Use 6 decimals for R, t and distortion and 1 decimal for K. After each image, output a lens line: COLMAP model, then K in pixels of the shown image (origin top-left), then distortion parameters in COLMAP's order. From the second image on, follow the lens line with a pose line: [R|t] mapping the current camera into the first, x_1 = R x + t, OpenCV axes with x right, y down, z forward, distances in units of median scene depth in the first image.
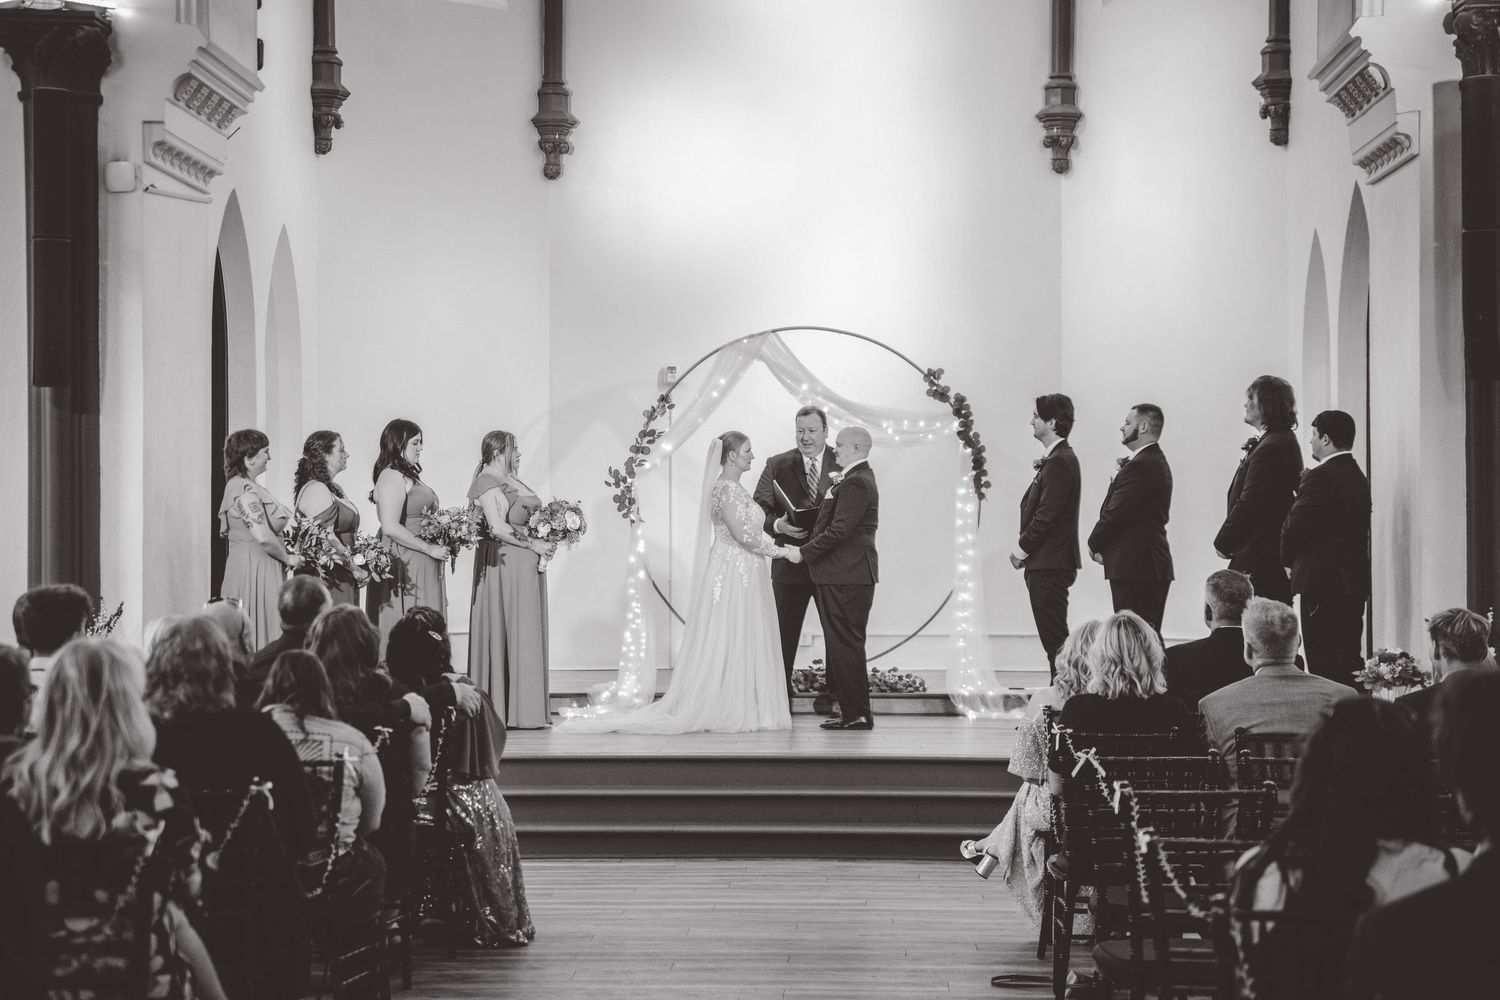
lens RADIAL K [[2905.4, 0, 734.5], [0, 2905.4, 498.5], [0, 0, 1]] dist [0.301154, 0.000000]
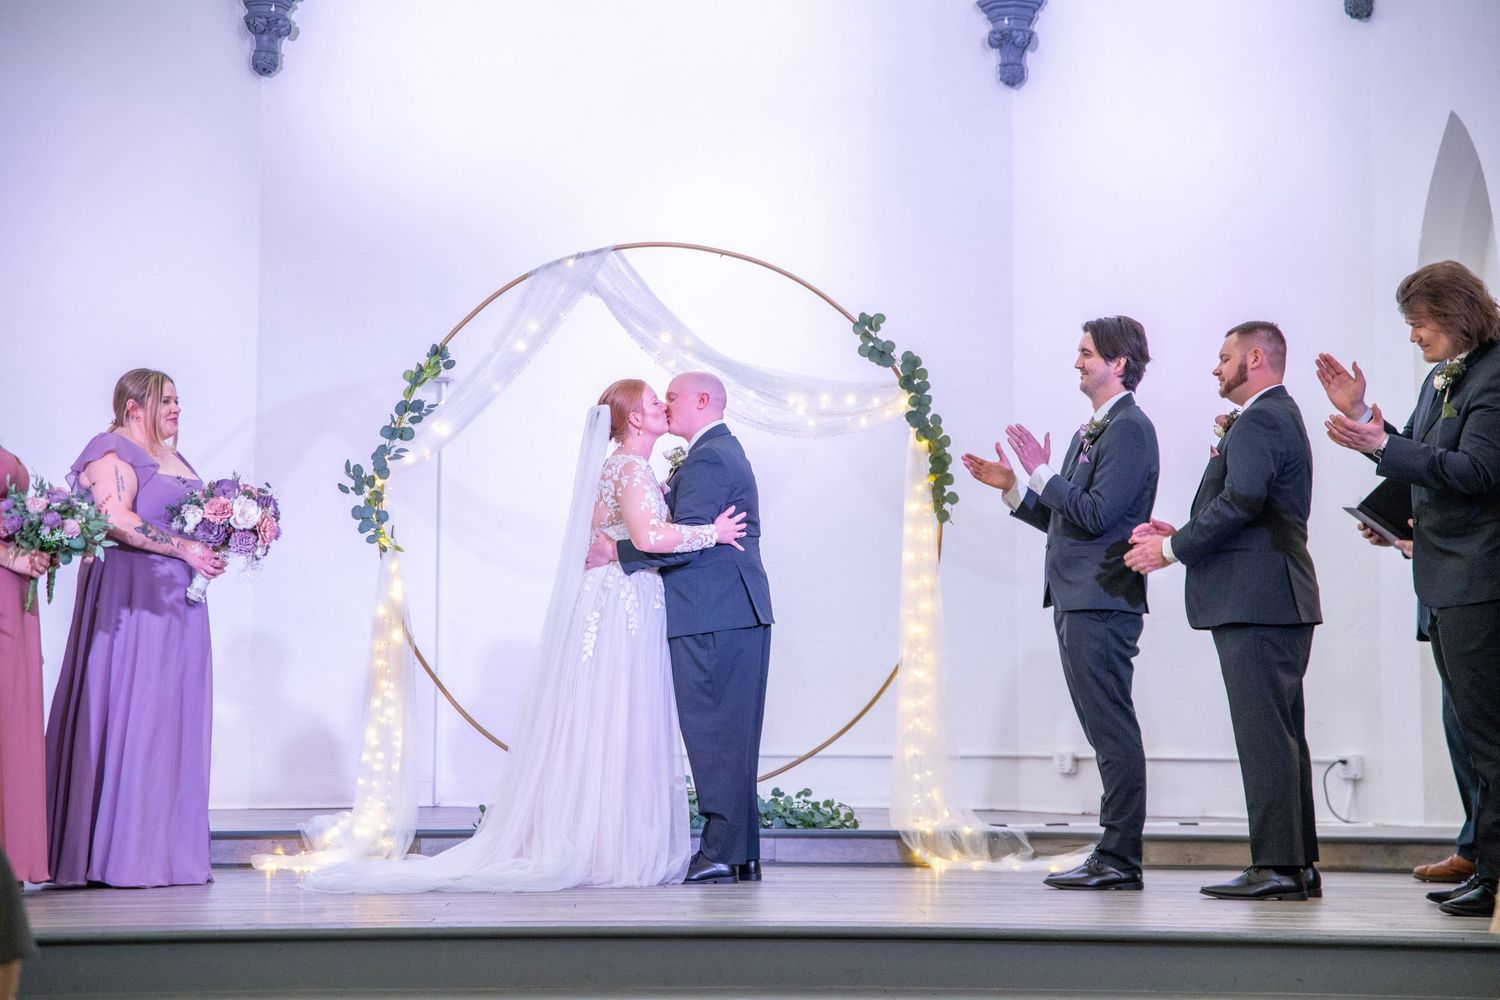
lens RADIAL K [[2810.1, 0, 746.8], [0, 2810.1, 505.8], [0, 0, 1]] dist [0.328174, 0.000000]
pose [[0.995330, 0.014078, 0.095499, -0.015780], [-0.007961, 0.997910, -0.064130, 0.036431], [-0.096202, 0.063071, 0.993362, 0.399407]]
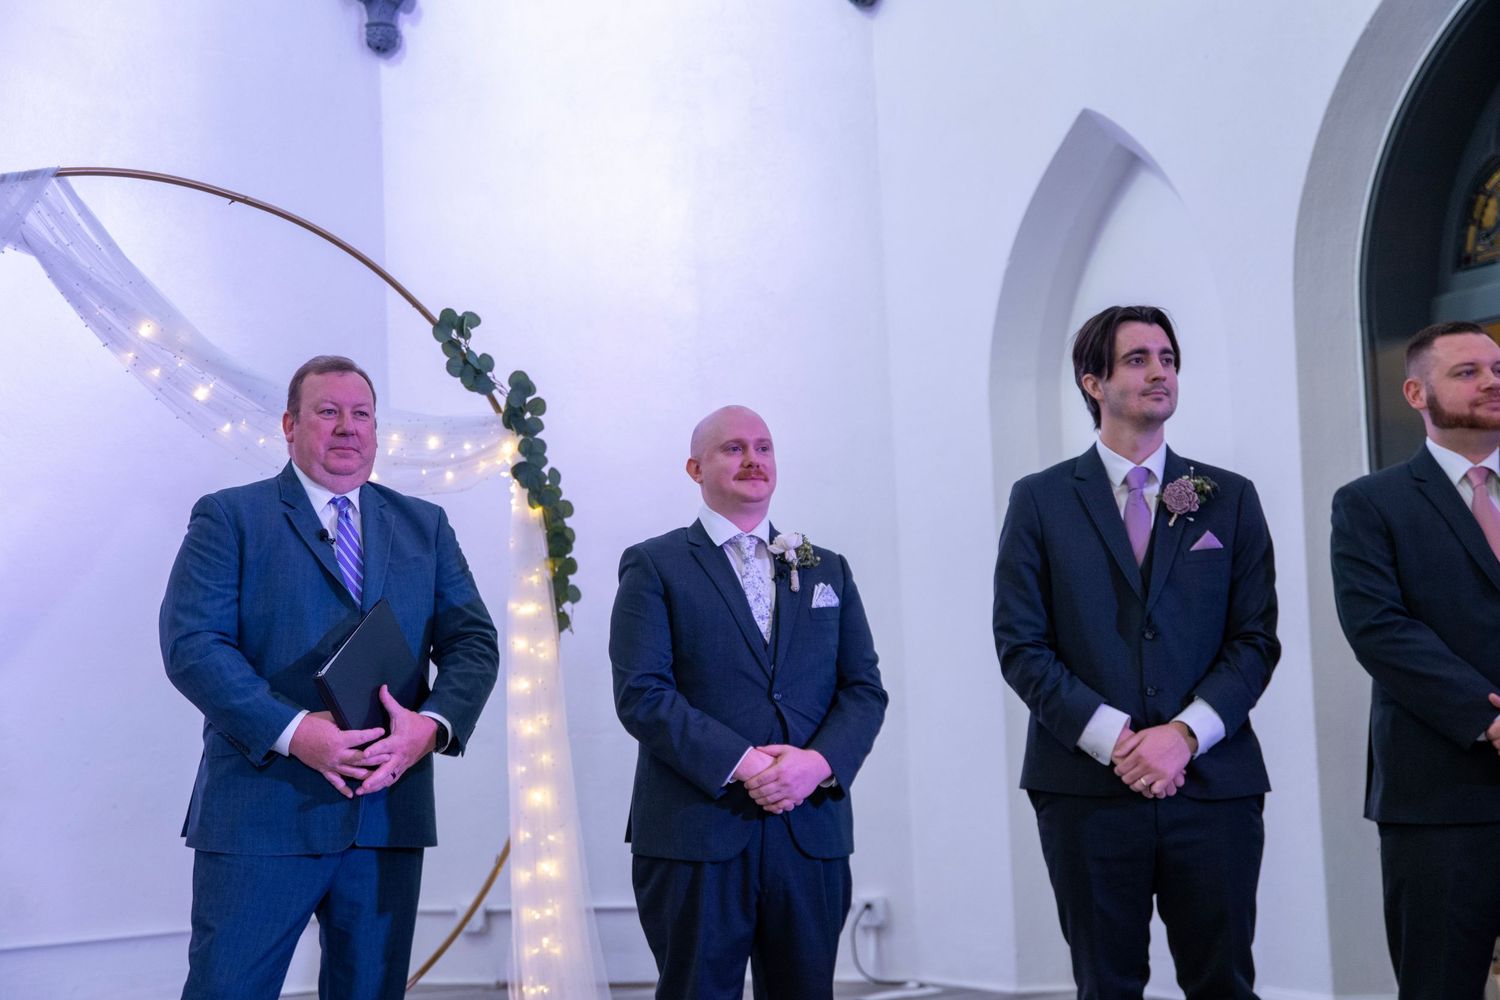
lens RADIAL K [[2197.8, 0, 754.3], [0, 2197.8, 485.6], [0, 0, 1]] dist [0.107646, 0.000000]
pose [[0.825493, 0.034292, 0.563369, -0.071095], [0.018056, 0.996037, -0.087086, 0.007700], [-0.564123, 0.082061, 0.821603, 0.724556]]
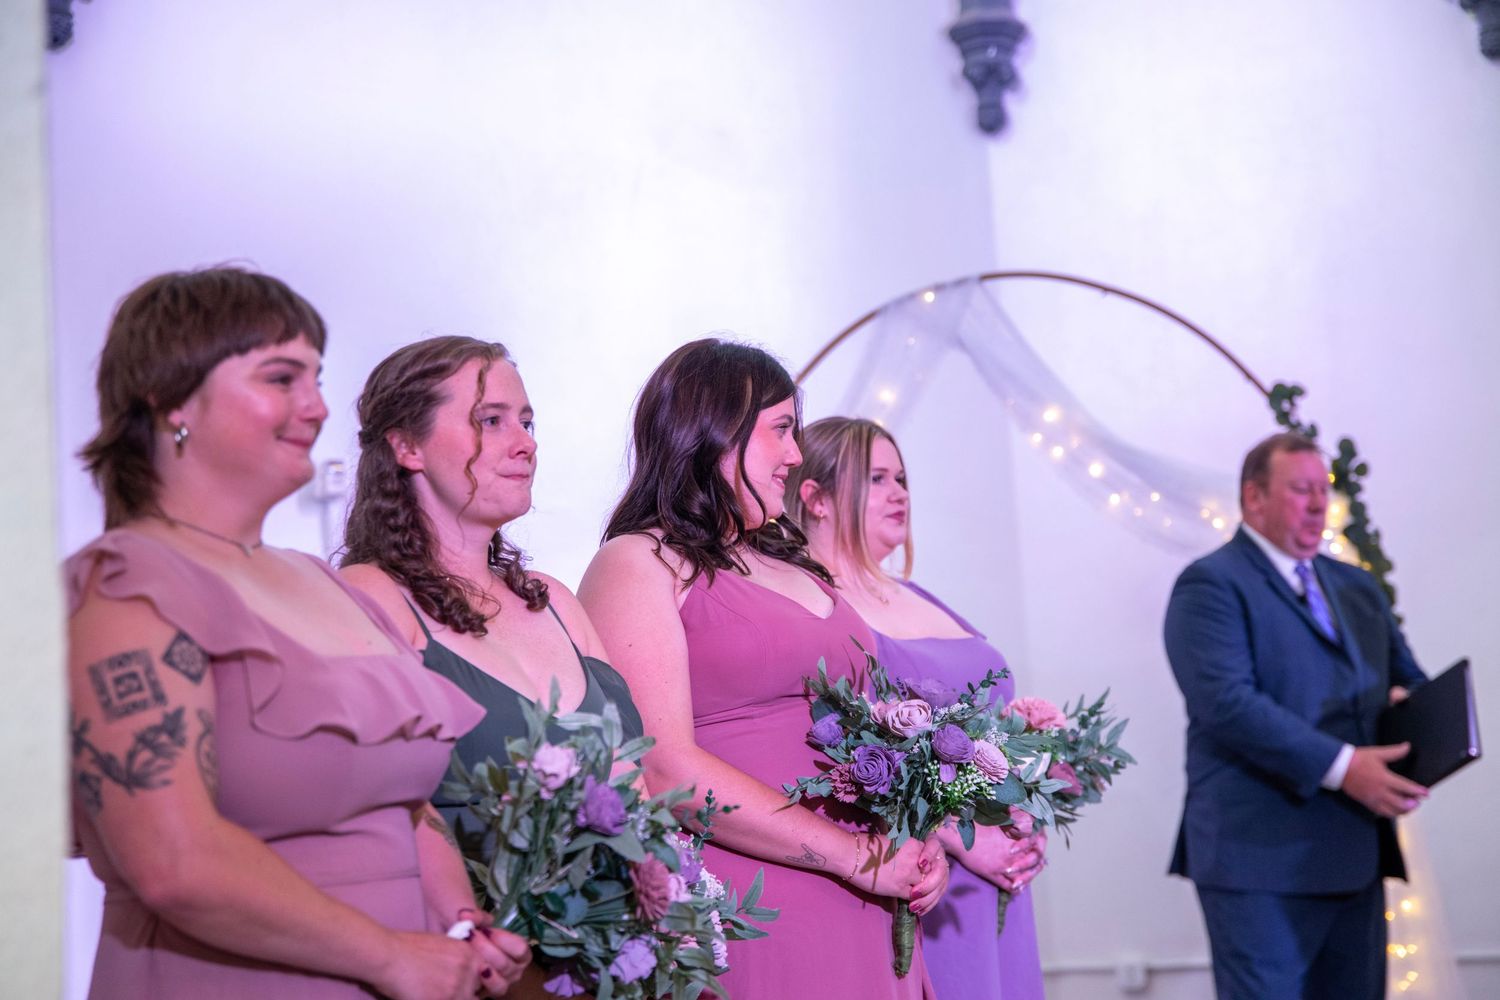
lens RADIAL K [[2372.2, 0, 749.7], [0, 2372.2, 498.3], [0, 0, 1]] dist [0.136931, 0.000000]
pose [[0.864928, 0.017703, 0.501584, -0.183320], [0.041563, 0.993419, -0.106732, 0.007822], [-0.500173, 0.113163, 0.858500, 0.733201]]
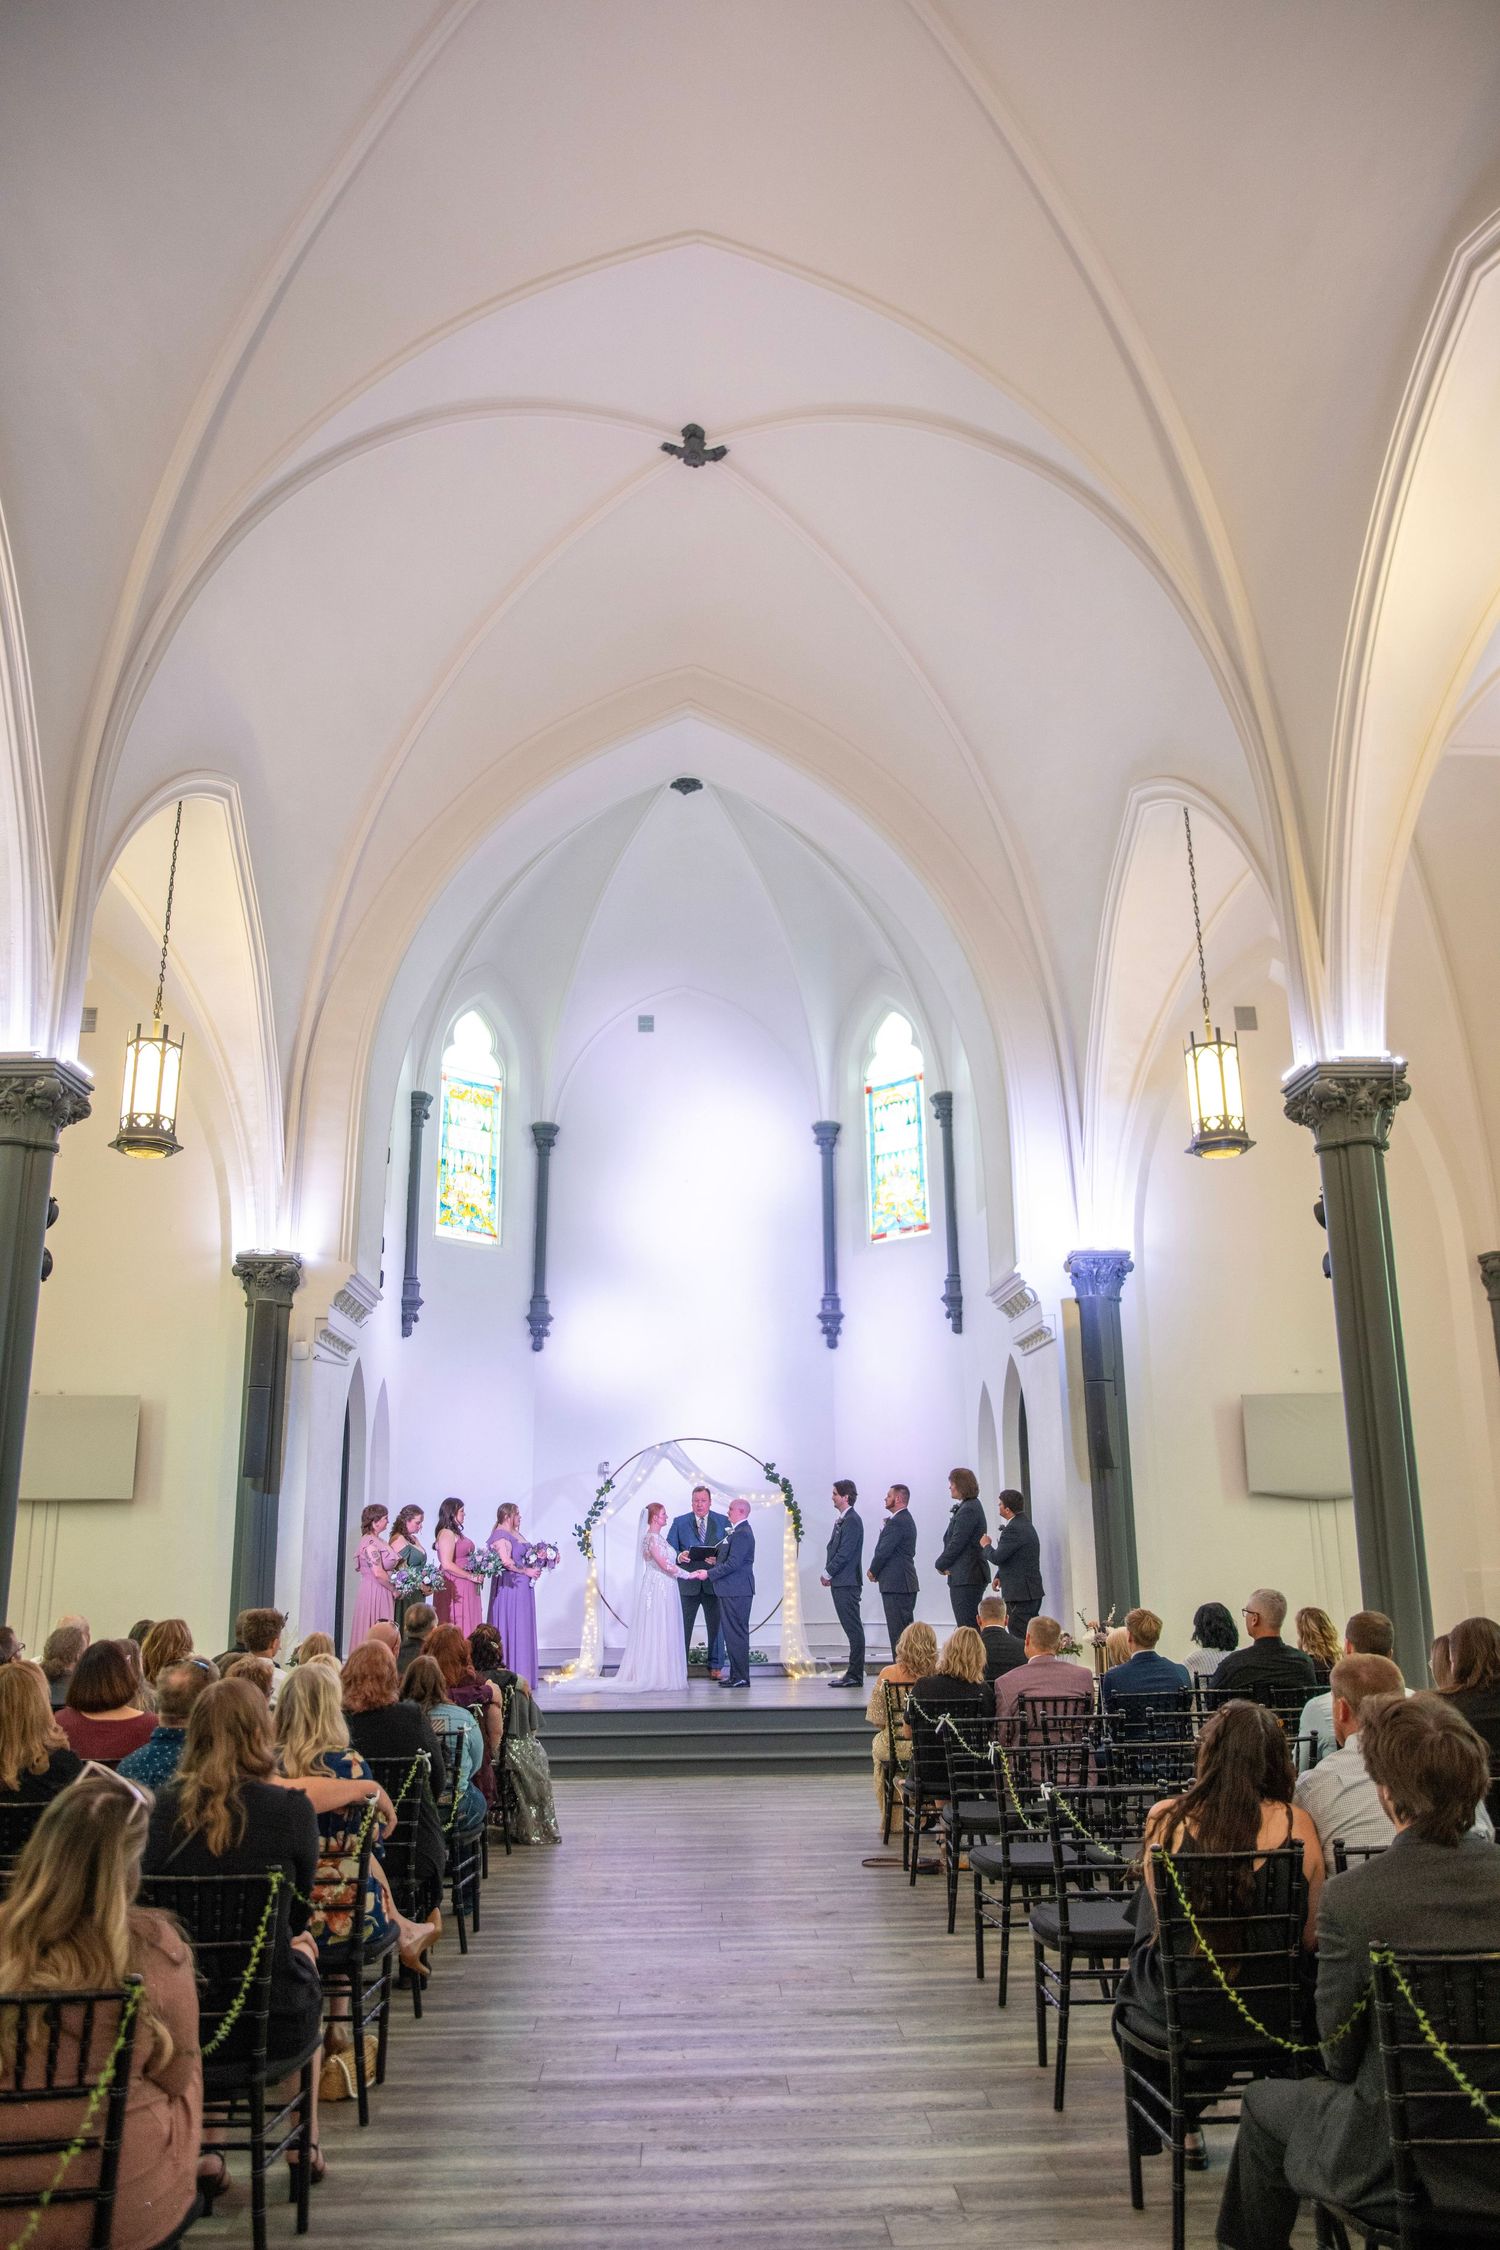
lens RADIAL K [[1617.2, 0, 743.8], [0, 1617.2, 1120.2], [0, 0, 1]] dist [-0.073626, 0.052609]
pose [[0.996114, 0.012365, 0.087197, -0.030365], [0.009793, 0.968403, -0.249200, -0.004336], [-0.087523, 0.249085, 0.964519, 0.050198]]
